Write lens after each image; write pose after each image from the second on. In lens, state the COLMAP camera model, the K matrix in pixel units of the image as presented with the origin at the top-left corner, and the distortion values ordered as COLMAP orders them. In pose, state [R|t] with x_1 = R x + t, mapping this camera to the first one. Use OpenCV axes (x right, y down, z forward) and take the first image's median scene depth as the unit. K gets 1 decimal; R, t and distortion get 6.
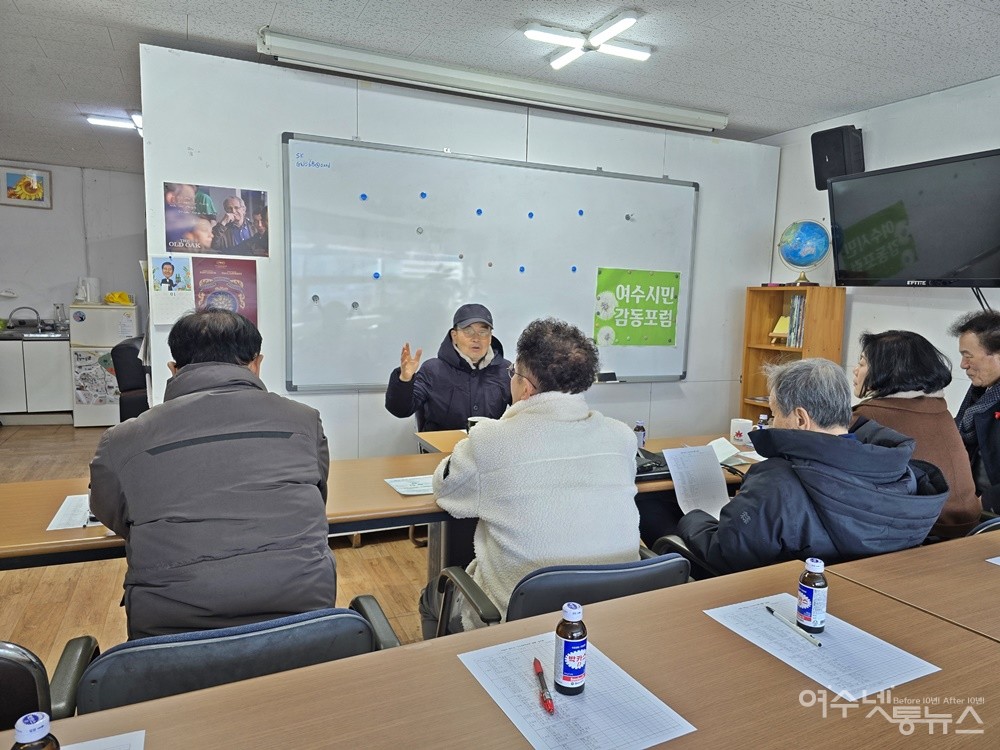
lens RADIAL K [[681.4, 0, 511.7], [0, 681.4, 394.8], [0, 0, 1]] dist [0.022823, -0.004761]
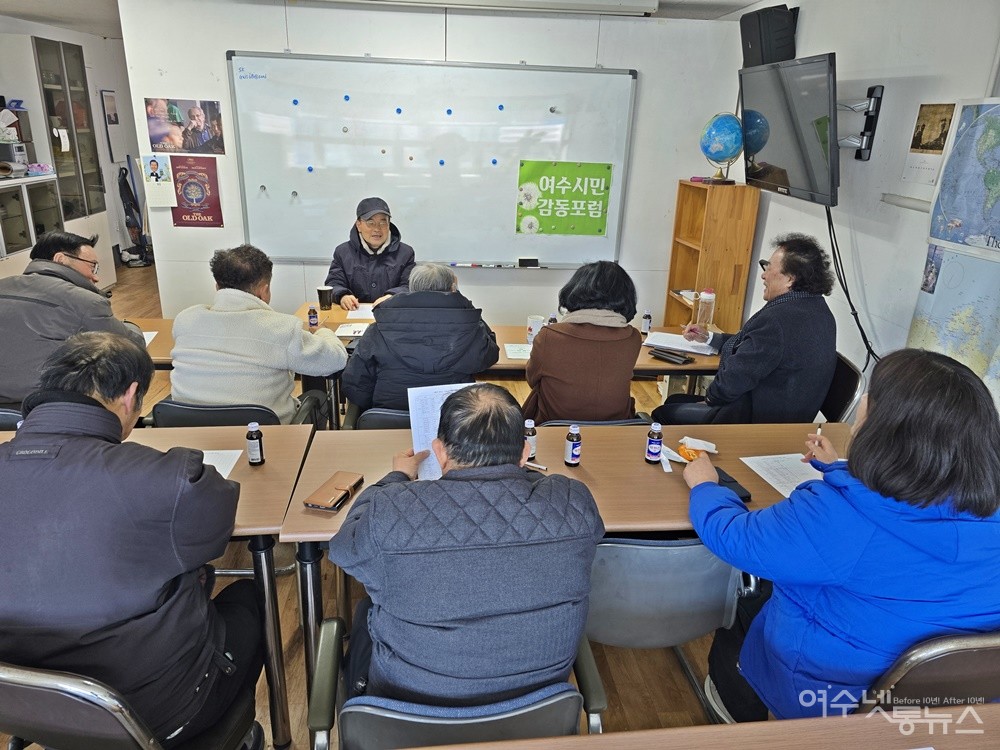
lens RADIAL K [[681.4, 0, 501.4], [0, 681.4, 371.5], [0, 0, 1]] dist [0.022823, -0.004761]
pose [[0.938543, 0.118345, -0.324241, 0.568716], [-0.054658, 0.978489, 0.198929, -0.084844], [0.340808, -0.168981, 0.924822, -0.073018]]
